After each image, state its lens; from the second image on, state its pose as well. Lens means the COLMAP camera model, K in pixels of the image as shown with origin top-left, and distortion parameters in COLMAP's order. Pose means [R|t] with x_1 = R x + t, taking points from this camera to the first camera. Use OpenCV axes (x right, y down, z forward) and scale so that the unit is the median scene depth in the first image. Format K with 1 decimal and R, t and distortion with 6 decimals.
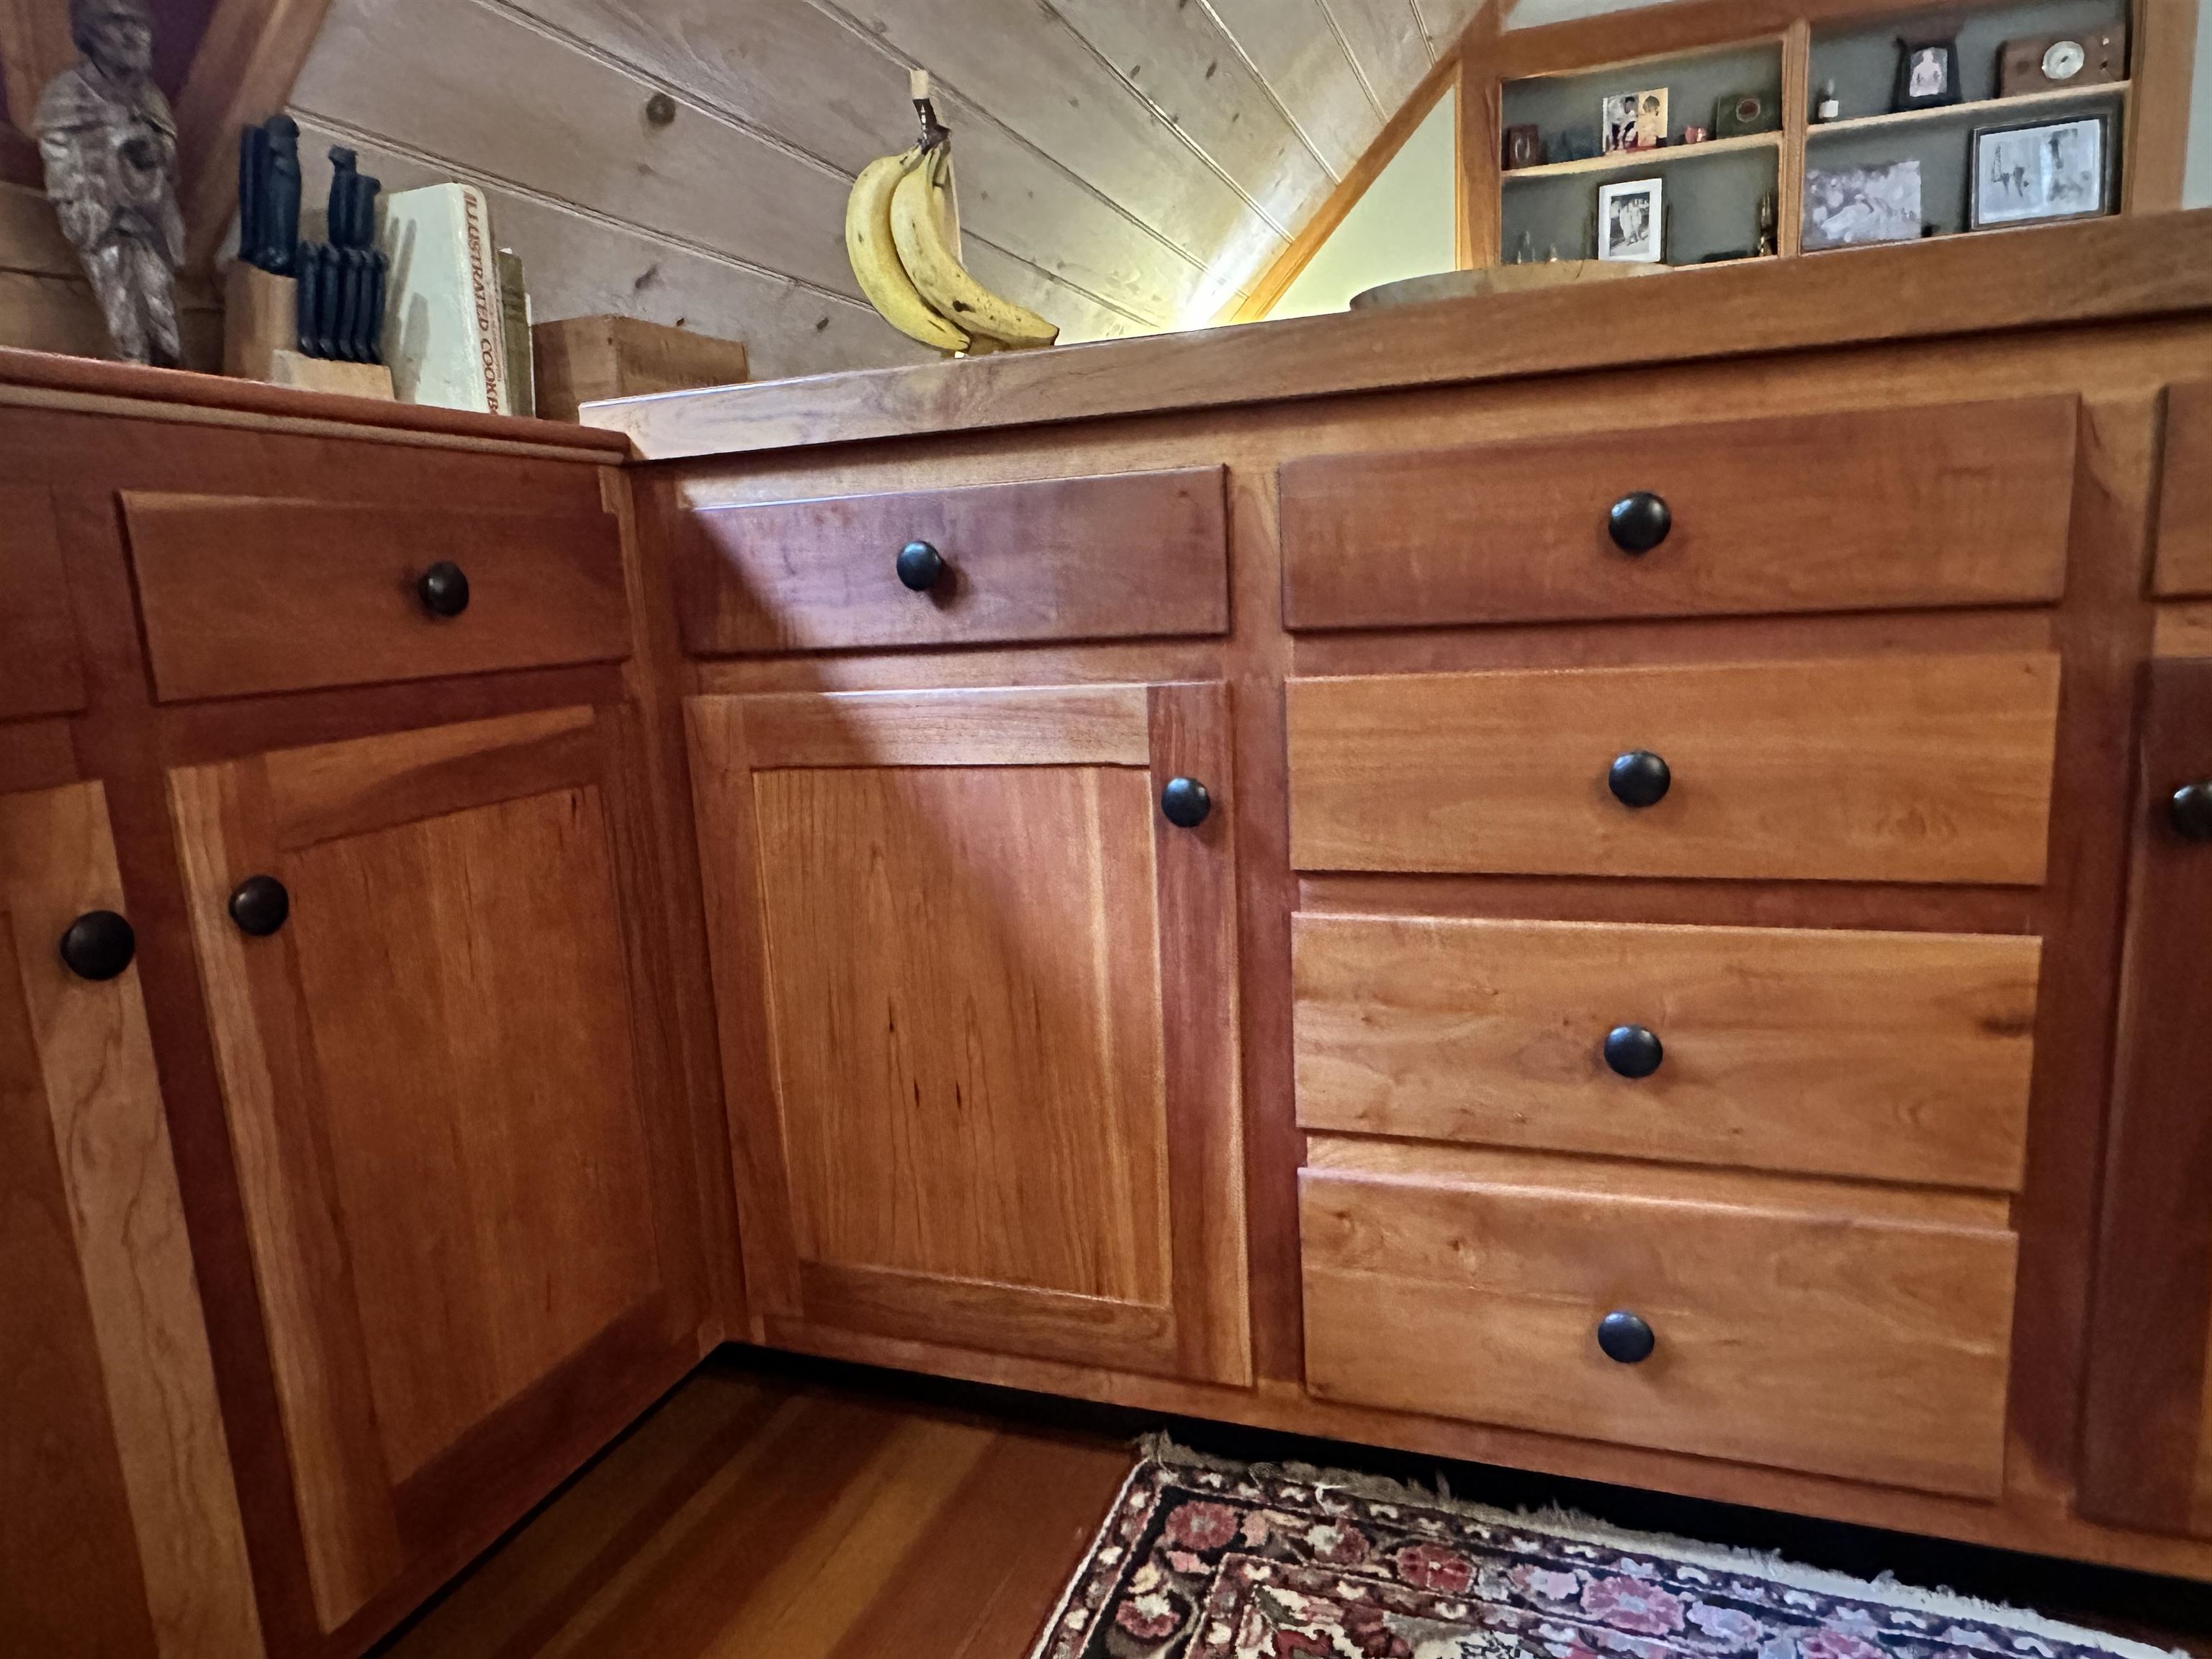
lens RADIAL K [[1421.8, 0, 1111.6], [0, 1421.8, 840.7], [0, 0, 1]] dist [-0.003877, 0.002643]
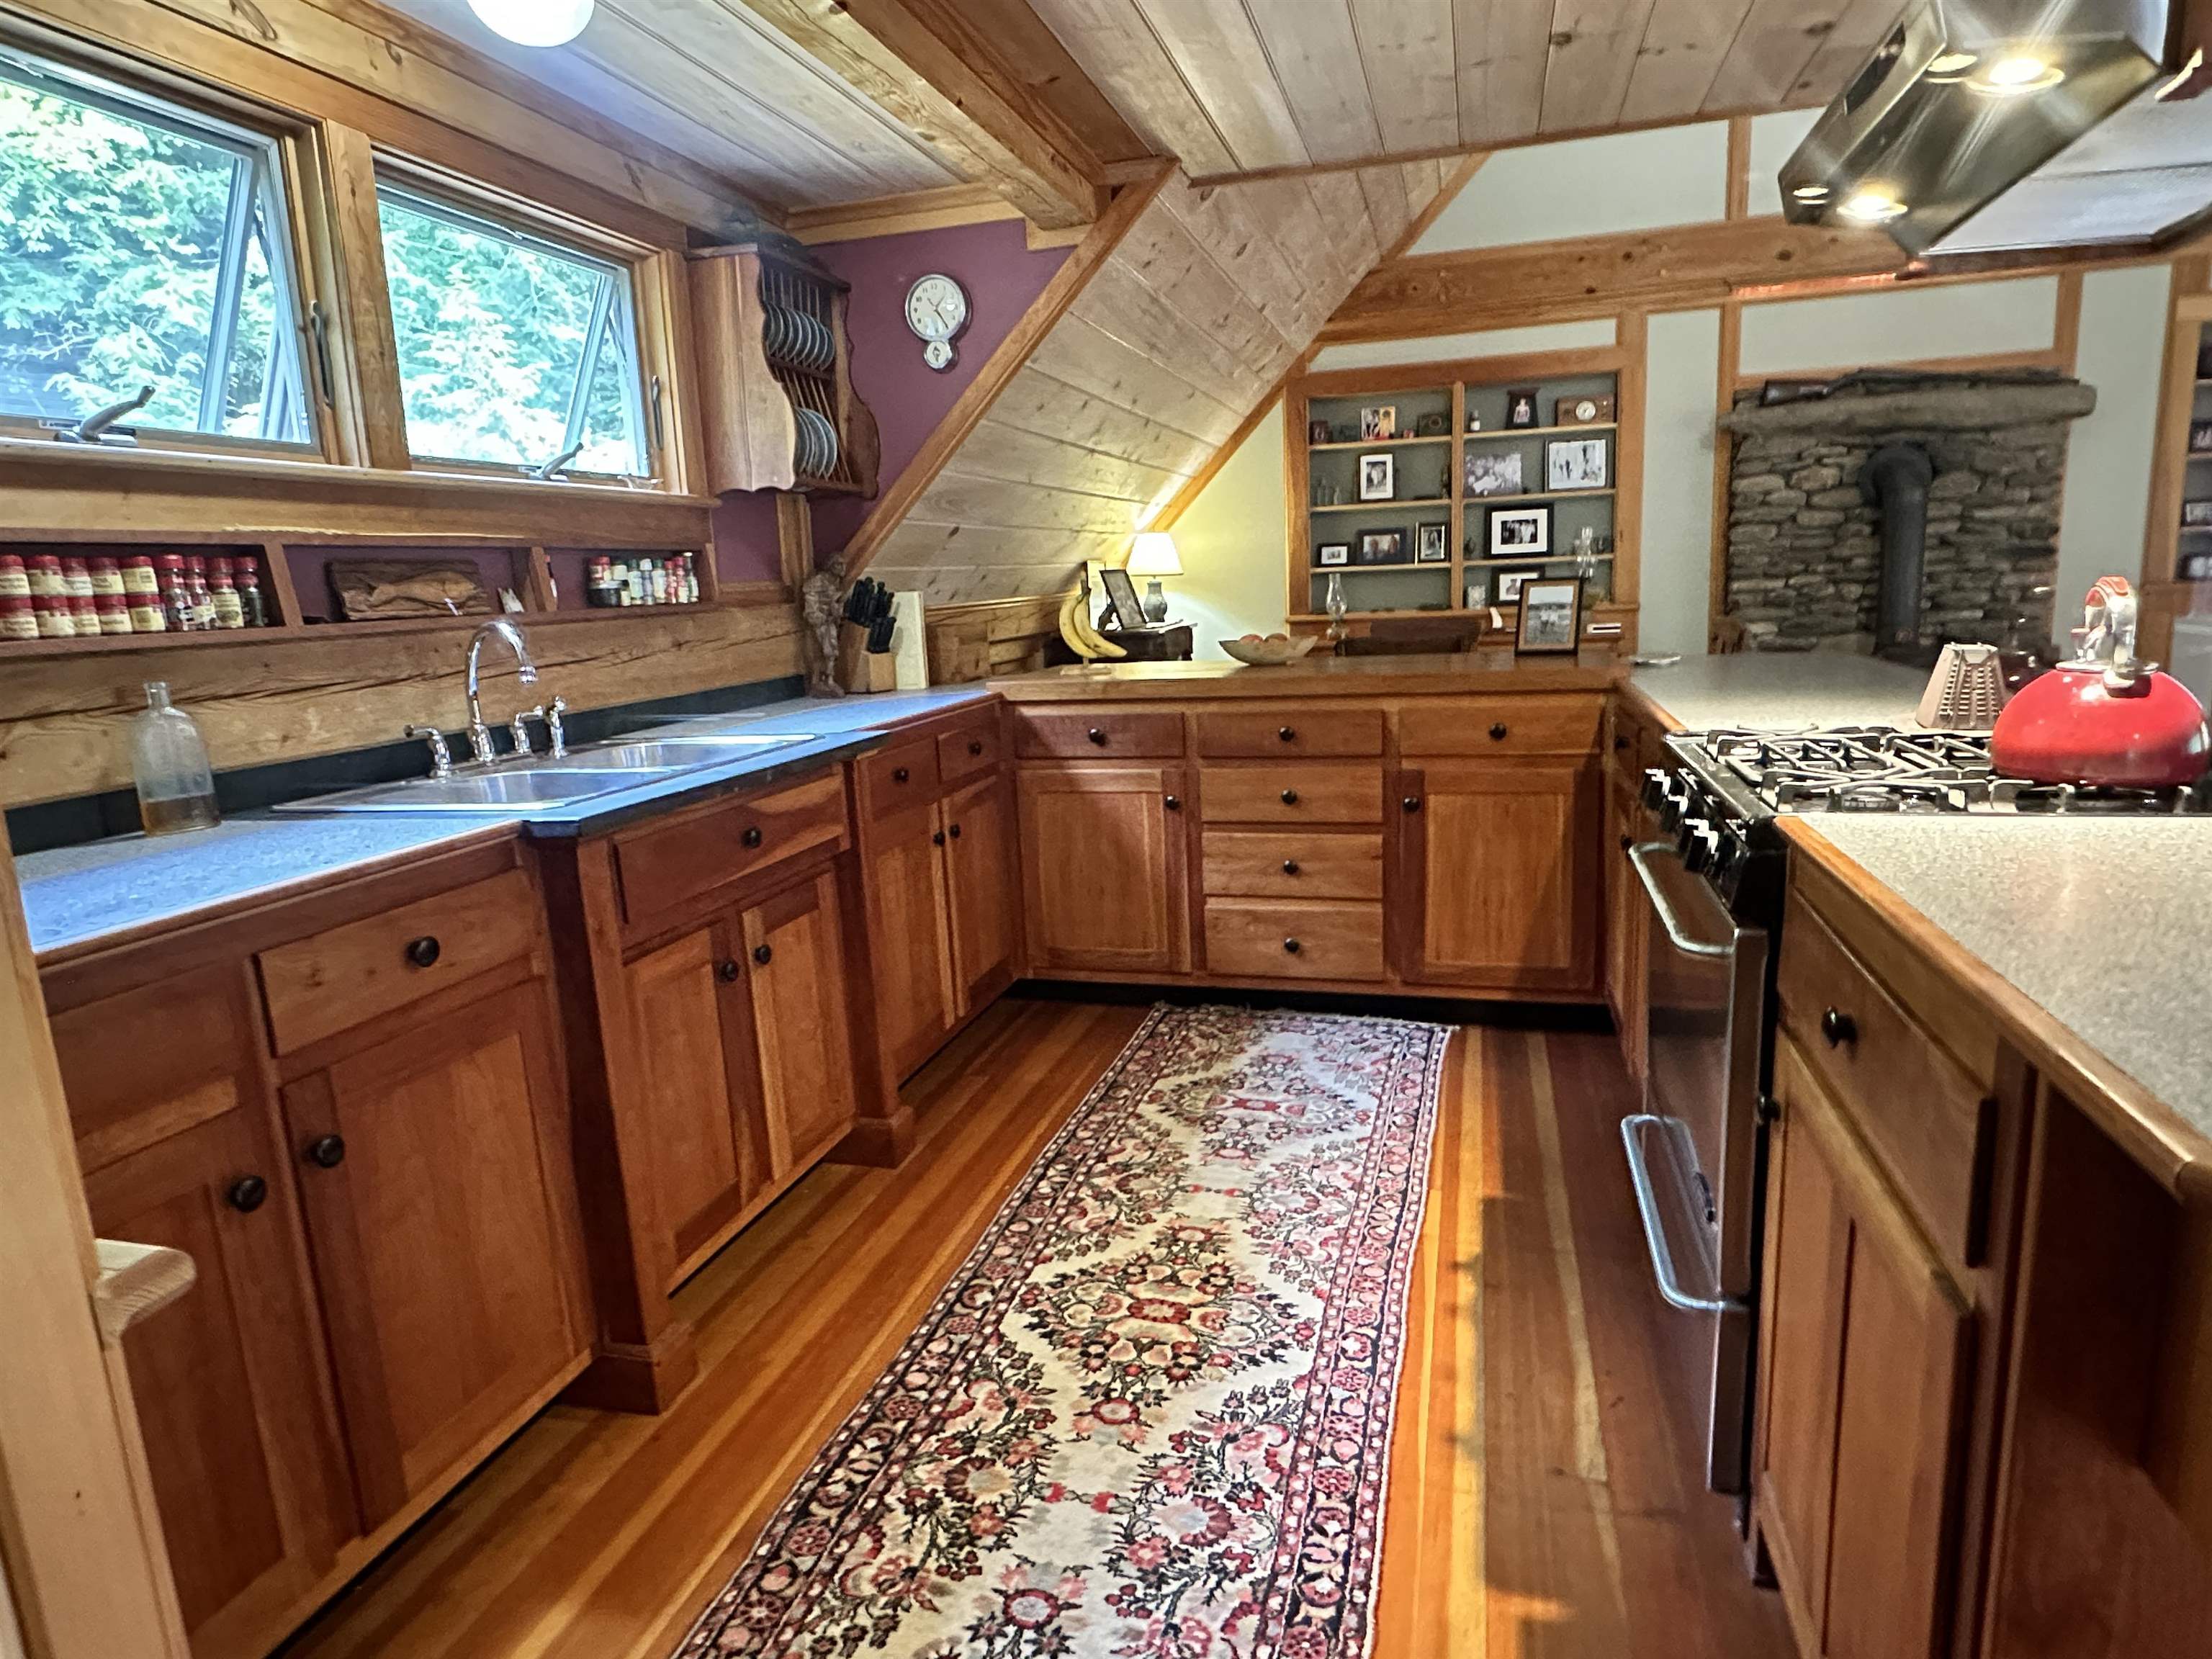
lens RADIAL K [[1285.4, 0, 1103.5], [0, 1285.4, 824.0], [0, 0, 1]] dist [-0.000442, -0.000113]
pose [[0.998301, -0.008872, 0.057584, -0.281712], [0.008238, 0.999903, 0.011238, -0.010454], [-0.057678, -0.010745, 0.998277, -2.033118]]
